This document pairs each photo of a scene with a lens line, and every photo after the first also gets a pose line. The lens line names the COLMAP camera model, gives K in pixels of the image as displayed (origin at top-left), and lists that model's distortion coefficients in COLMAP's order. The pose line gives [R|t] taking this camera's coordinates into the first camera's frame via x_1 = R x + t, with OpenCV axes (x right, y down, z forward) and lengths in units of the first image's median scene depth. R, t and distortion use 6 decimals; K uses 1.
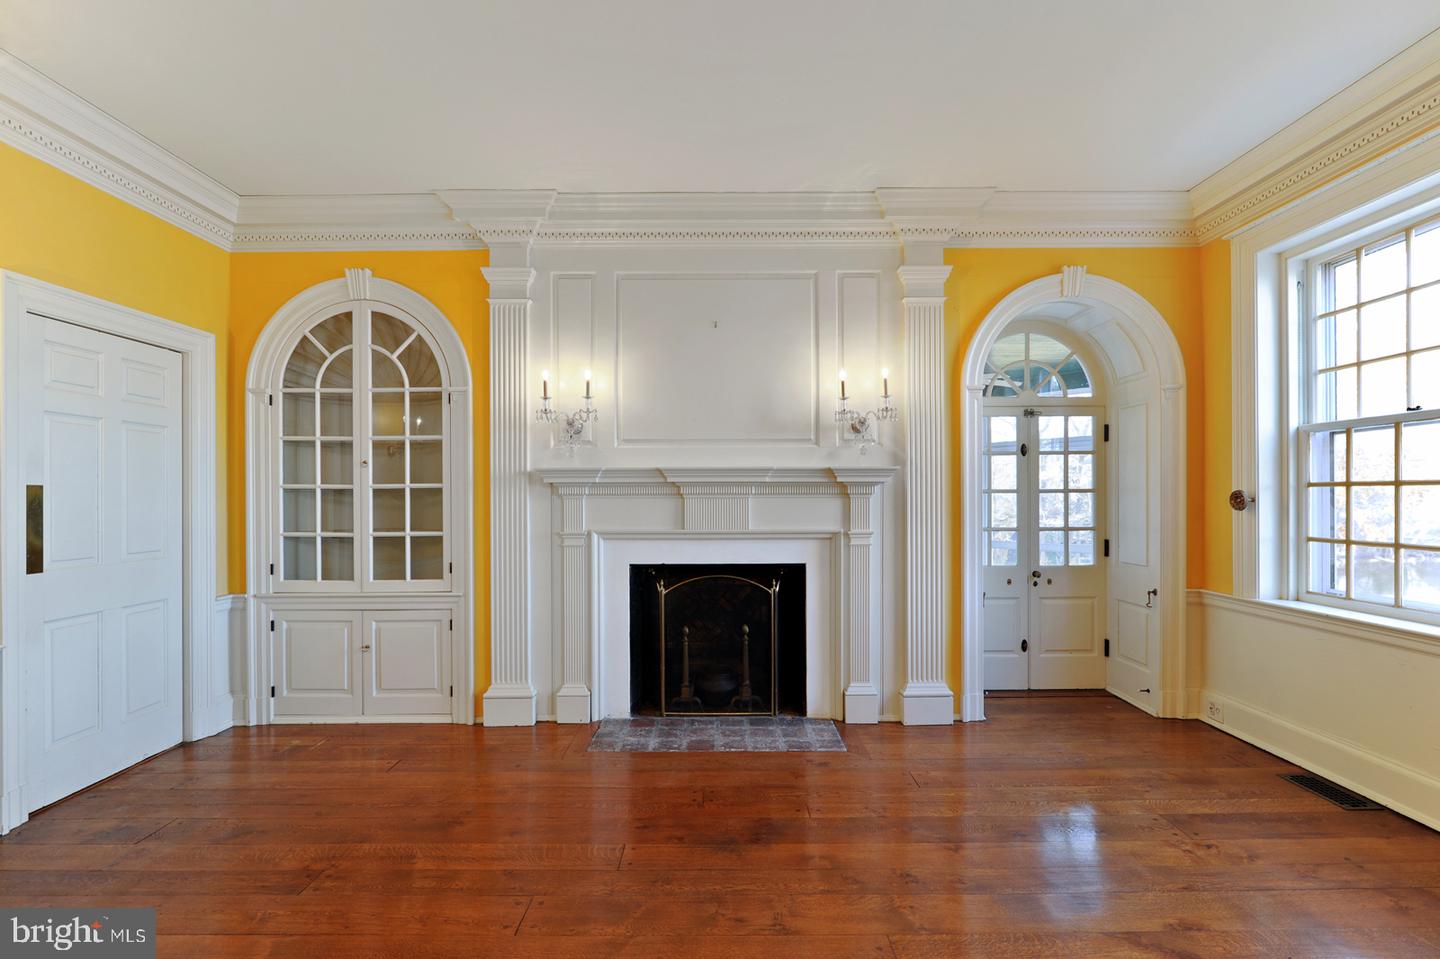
lens RADIAL K [[654.5, 0, 722.0], [0, 654.5, 493.6], [0, 0, 1]] dist [-0.005031, -0.000206]
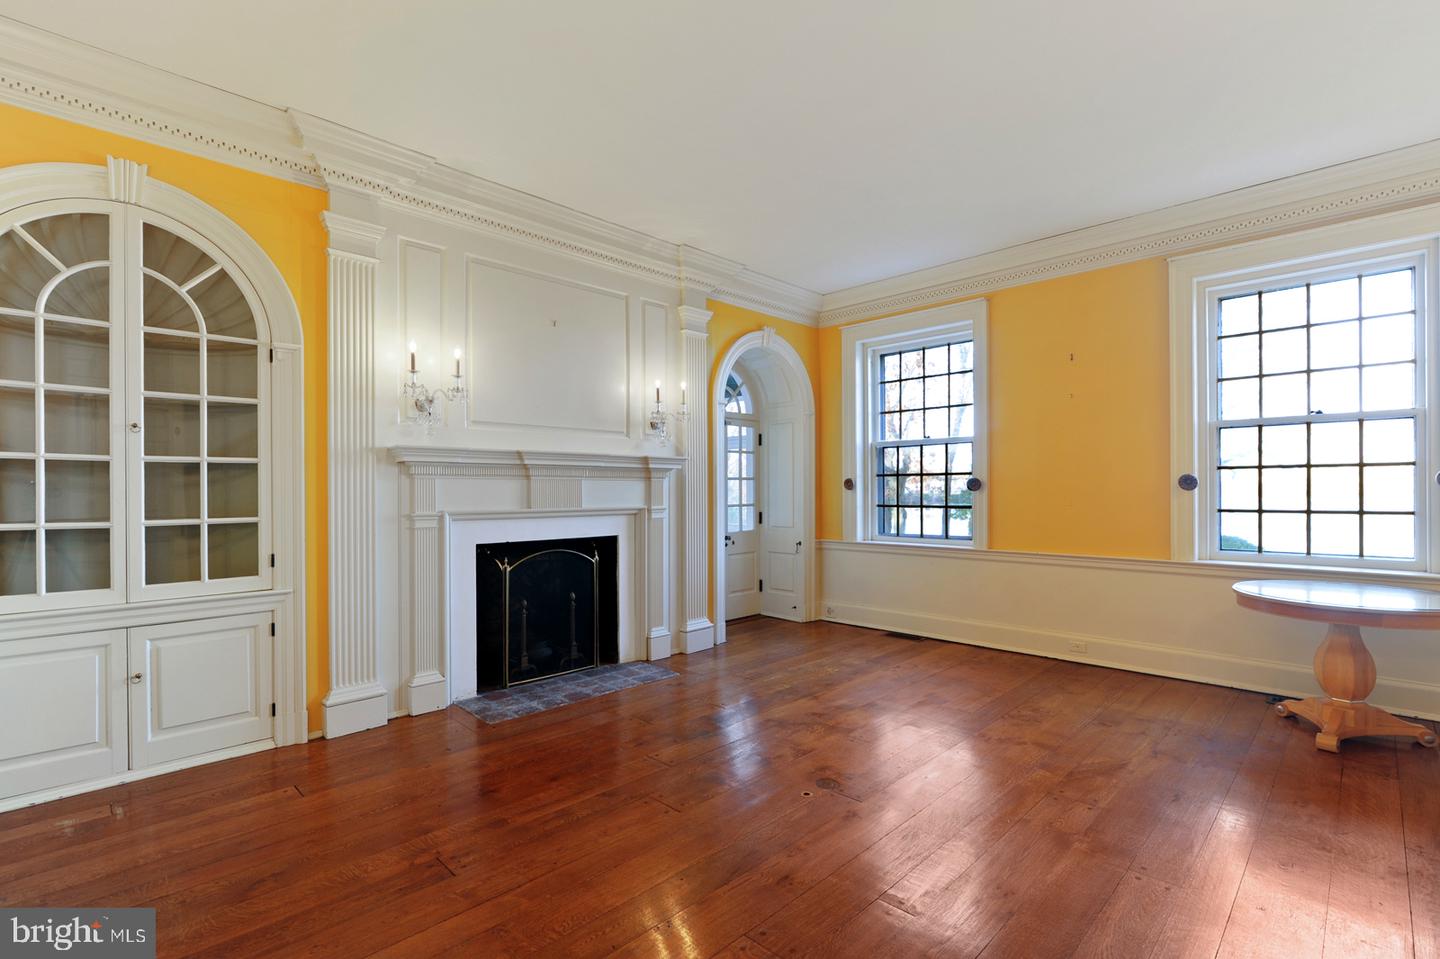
lens RADIAL K [[654.5, 0, 718.5], [0, 654.5, 484.8], [0, 0, 1]] dist [-0.005031, -0.000206]
pose [[0.712058, 0.006353, 0.702092, -0.592213], [-0.002827, 0.999977, -0.006182, 0.021353], [-0.702115, 0.002417, 0.712060, 0.016726]]
